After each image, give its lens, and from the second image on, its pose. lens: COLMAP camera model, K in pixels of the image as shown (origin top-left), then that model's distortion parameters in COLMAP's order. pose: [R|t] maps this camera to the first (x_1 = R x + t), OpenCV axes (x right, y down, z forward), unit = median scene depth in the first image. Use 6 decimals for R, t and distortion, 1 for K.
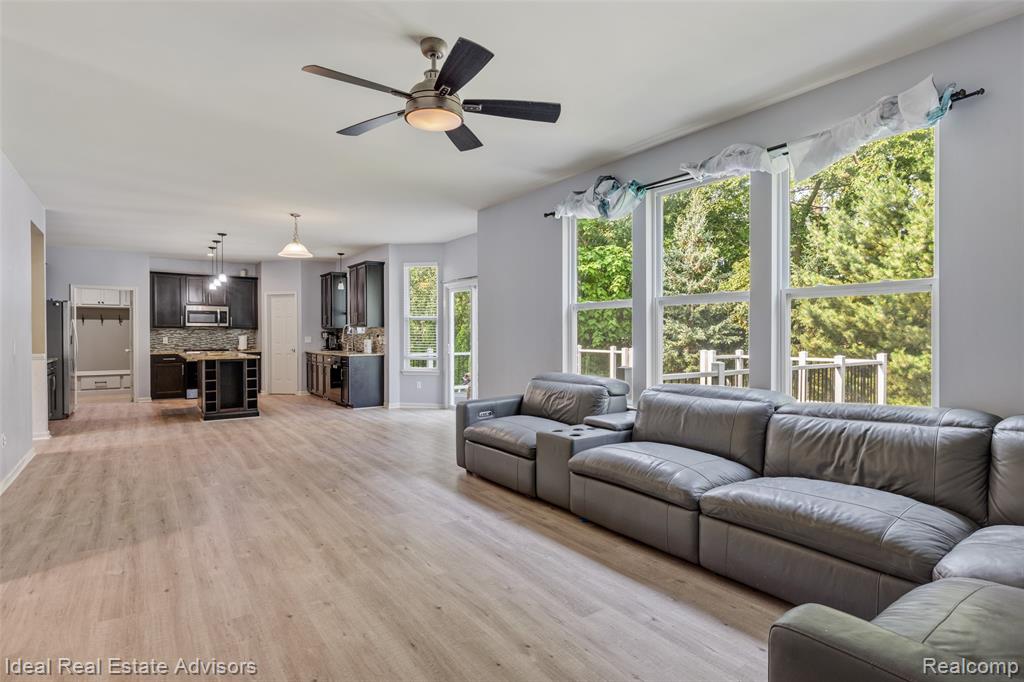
lens RADIAL K [[523.4, 0, 510.9], [0, 523.4, 340.7], [0, 0, 1]] dist [-0.001068, 0.000043]
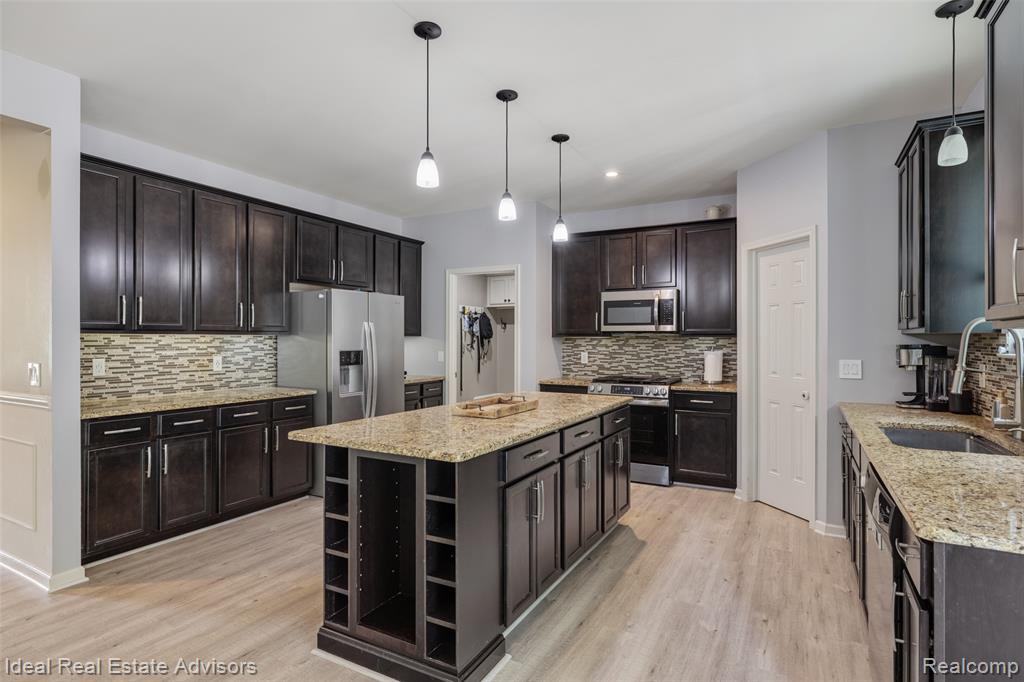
lens RADIAL K [[523.4, 0, 510.5], [0, 523.4, 339.7], [0, 0, 1]] dist [-0.001068, 0.000043]
pose [[0.421802, 0.003306, -0.906682, -0.183408], [-0.009569, 0.999954, -0.000805, -0.018505], [0.906637, 0.009016, 0.421814, 0.679953]]
